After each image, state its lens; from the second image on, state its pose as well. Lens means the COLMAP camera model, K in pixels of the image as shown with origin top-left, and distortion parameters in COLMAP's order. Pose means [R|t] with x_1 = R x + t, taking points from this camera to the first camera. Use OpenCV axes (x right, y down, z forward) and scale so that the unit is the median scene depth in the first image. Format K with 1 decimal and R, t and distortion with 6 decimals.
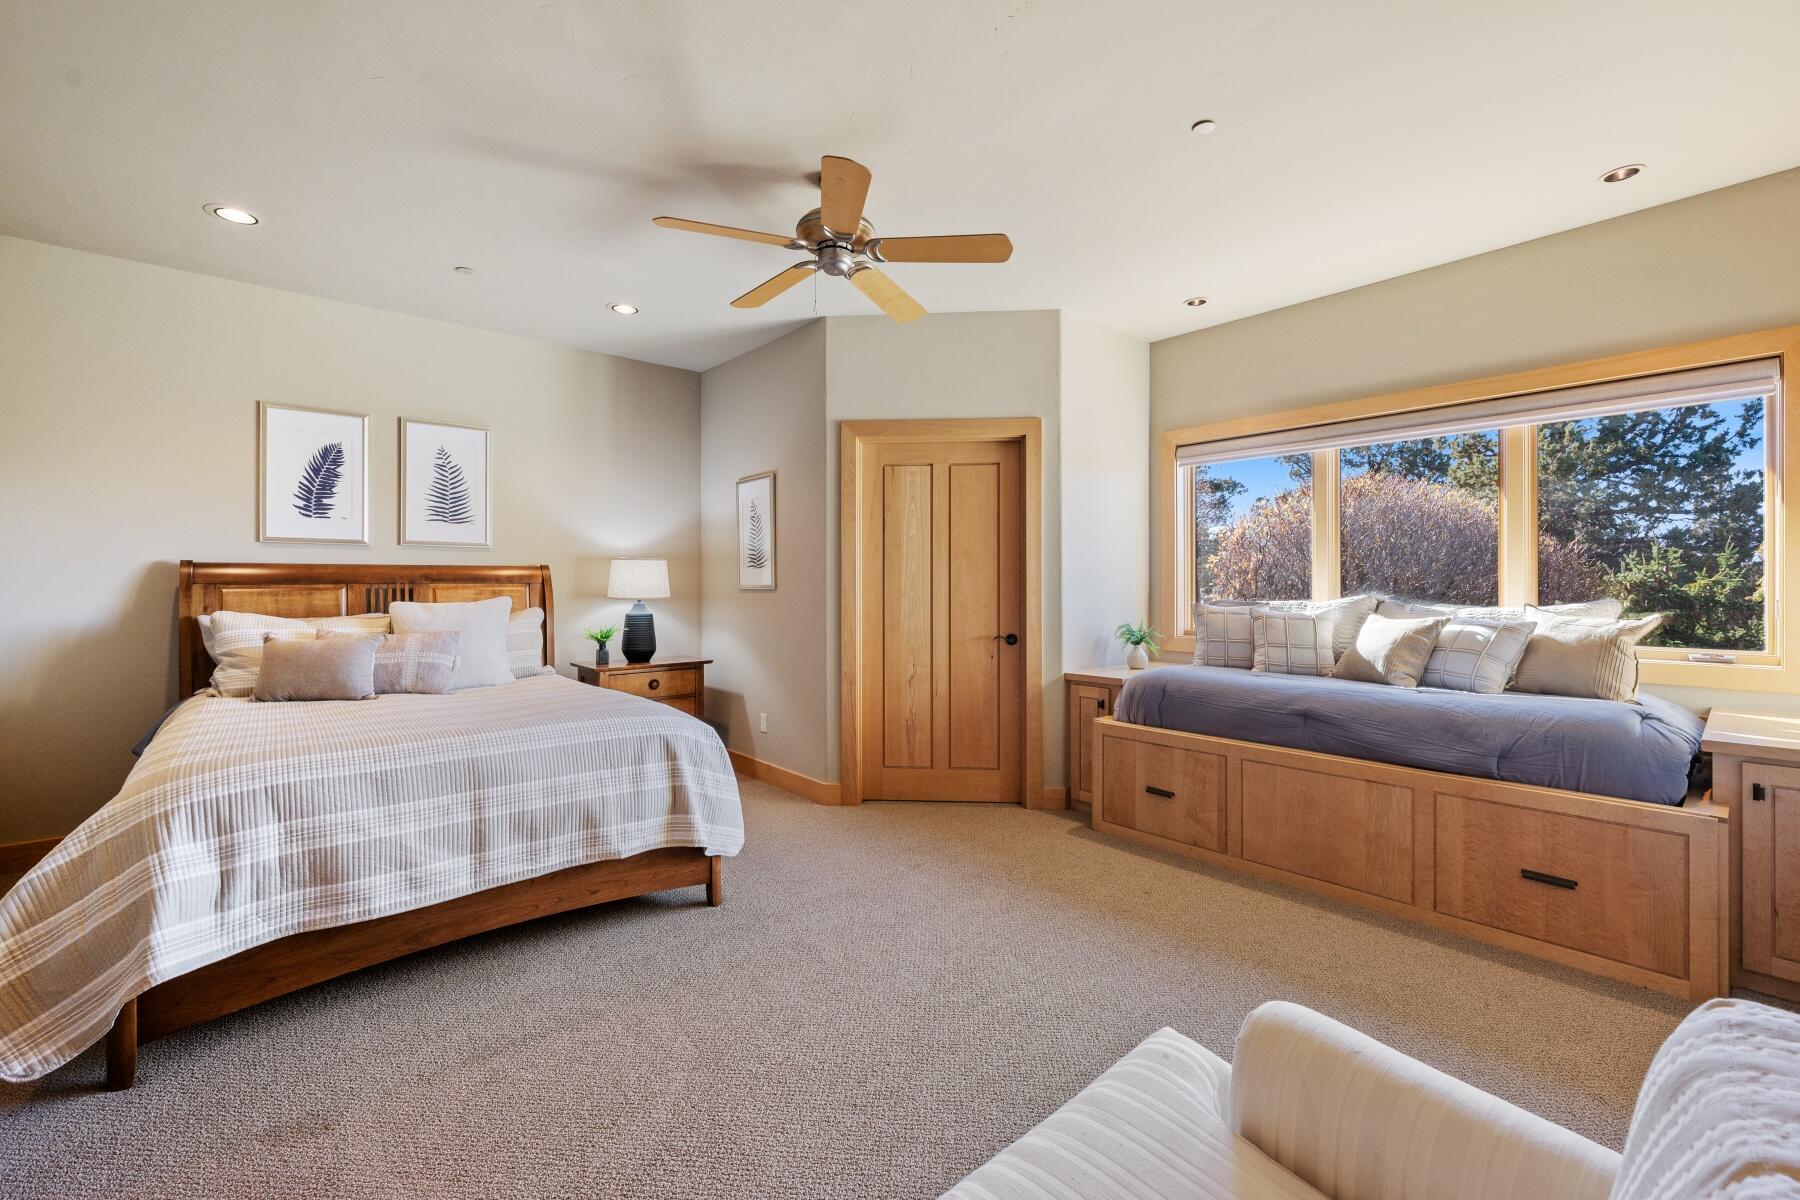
lens RADIAL K [[745.4, 0, 897.5], [0, 745.4, 598.3], [0, 0, 1]] dist [-0.001496, -0.000182]
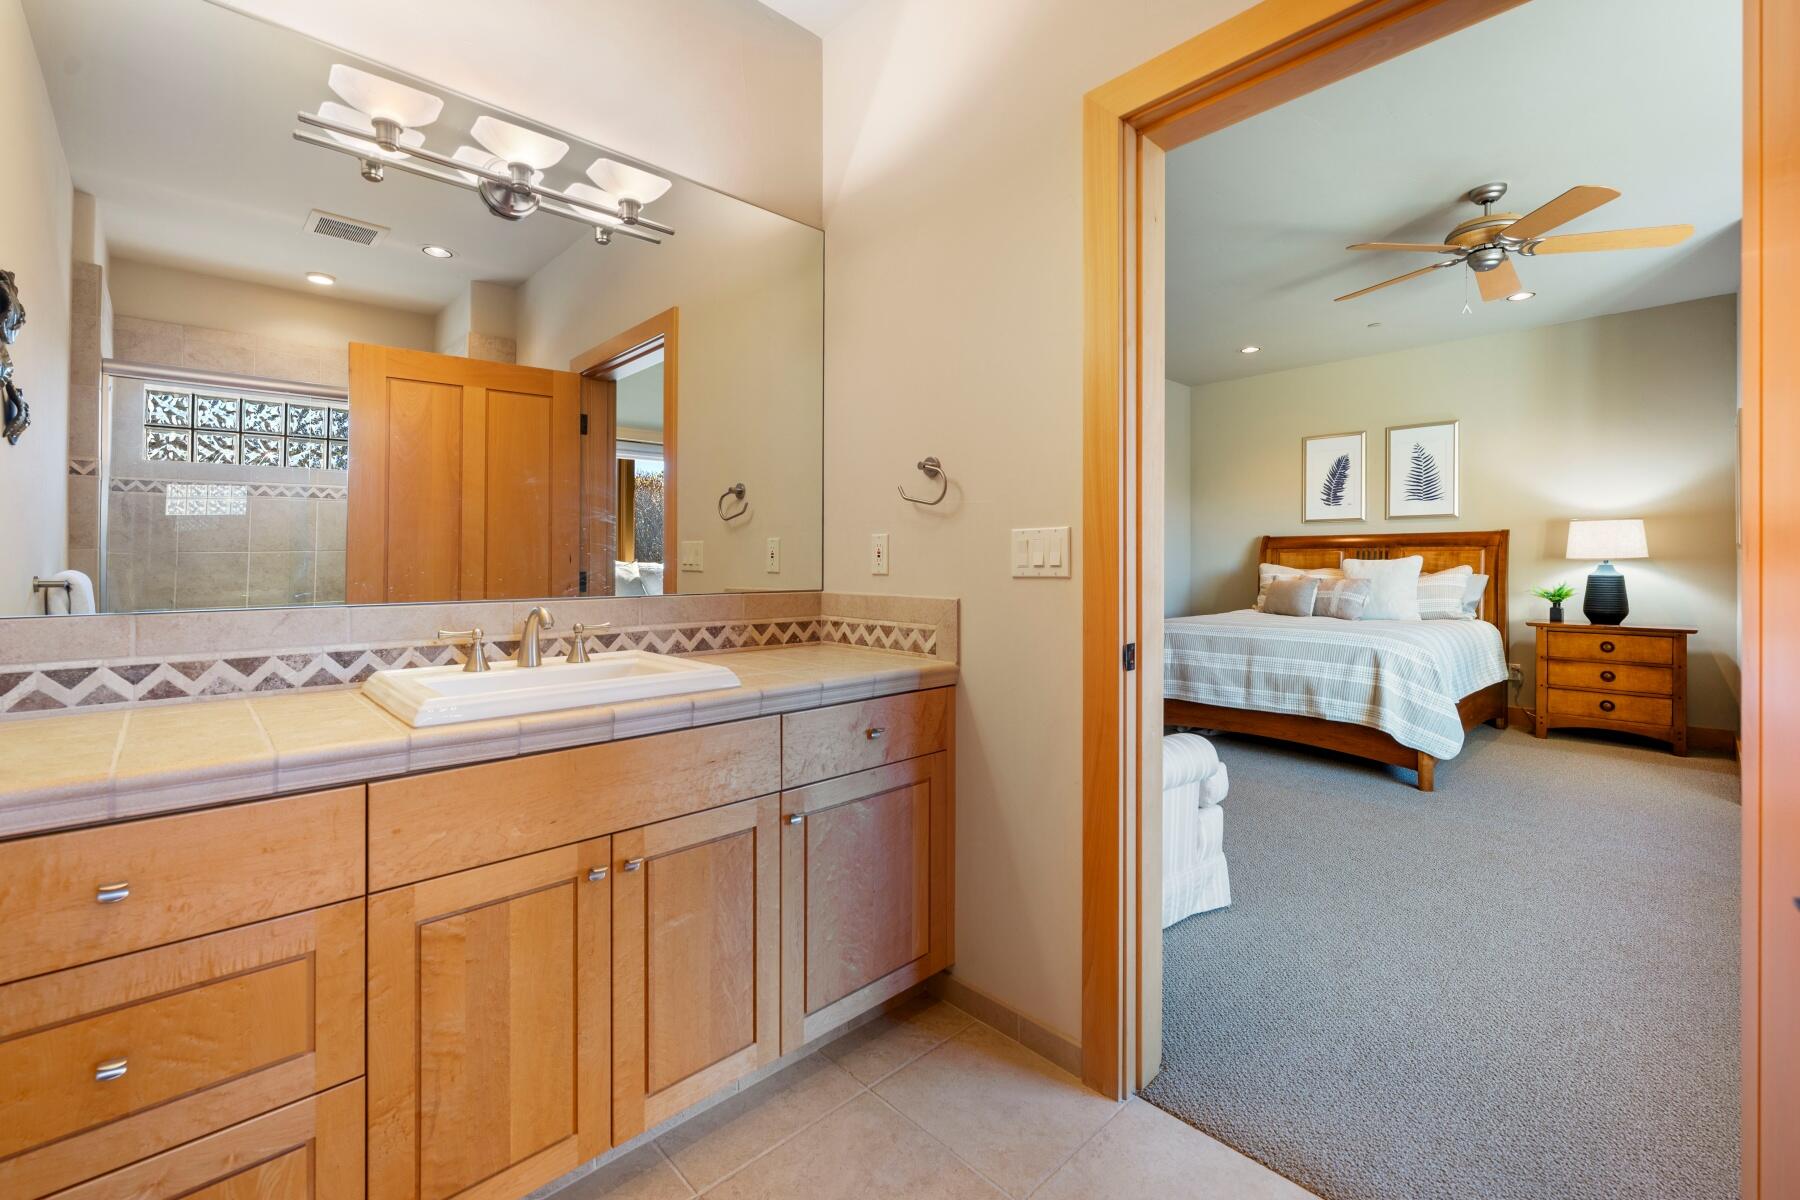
lens RADIAL K [[719.2, 0, 940.1], [0, 719.2, 601.5], [0, 0, 1]] dist [0.000104, 0.000004]
pose [[0.107898, 0.058062, -0.992465, 0.654386], [-0.016950, 0.998255, 0.056558, 0.021743], [0.994017, 0.010720, 0.108694, 0.024512]]
